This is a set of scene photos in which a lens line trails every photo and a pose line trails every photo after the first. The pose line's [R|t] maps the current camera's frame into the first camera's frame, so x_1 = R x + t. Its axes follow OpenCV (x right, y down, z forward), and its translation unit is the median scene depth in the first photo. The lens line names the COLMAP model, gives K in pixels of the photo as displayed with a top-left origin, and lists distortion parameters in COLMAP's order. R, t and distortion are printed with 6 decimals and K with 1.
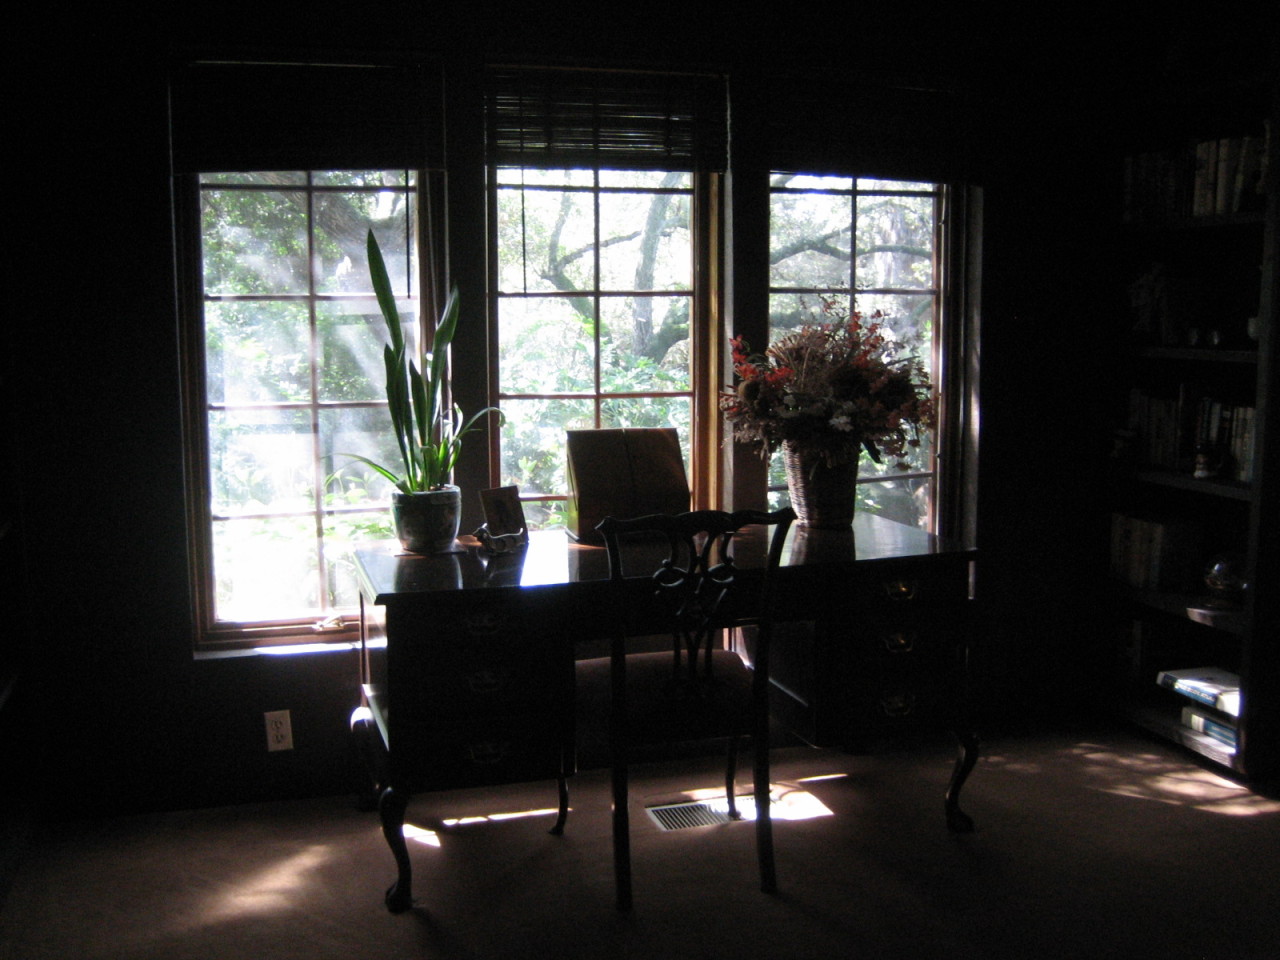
lens RADIAL K [[1350.2, 0, 632.4], [0, 1350.2, 476.1], [0, 0, 1]] dist [-0.157786, 0.219483]
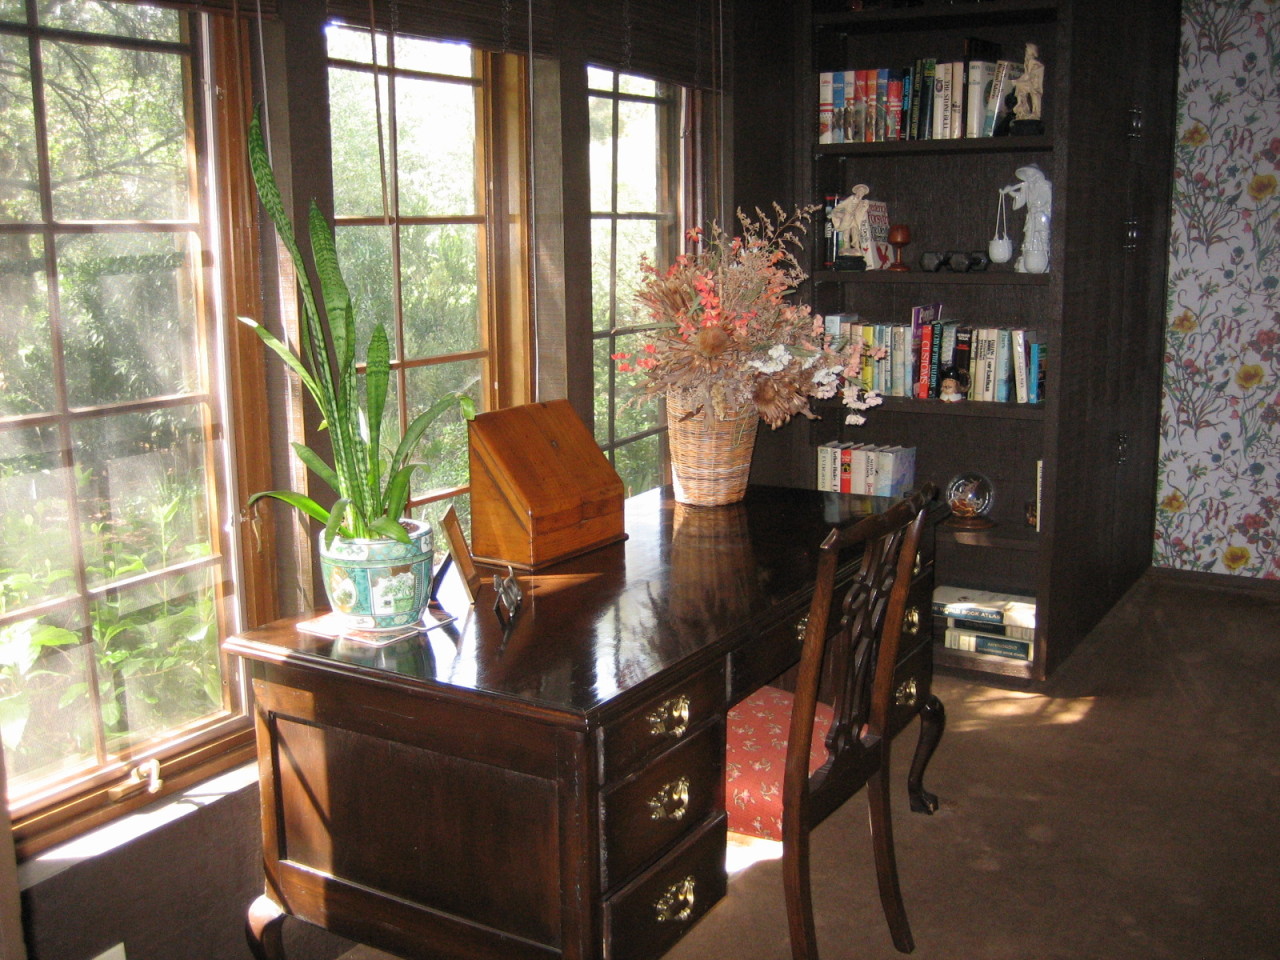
lens RADIAL K [[1350.2, 0, 632.4], [0, 1350.2, 476.1], [0, 0, 1]] dist [-0.157786, 0.219483]
pose [[0.747711, -0.125271, 0.652101, -0.427325], [0.091578, 0.992113, 0.085585, -0.053048], [-0.657679, -0.004274, 0.753286, 0.404773]]
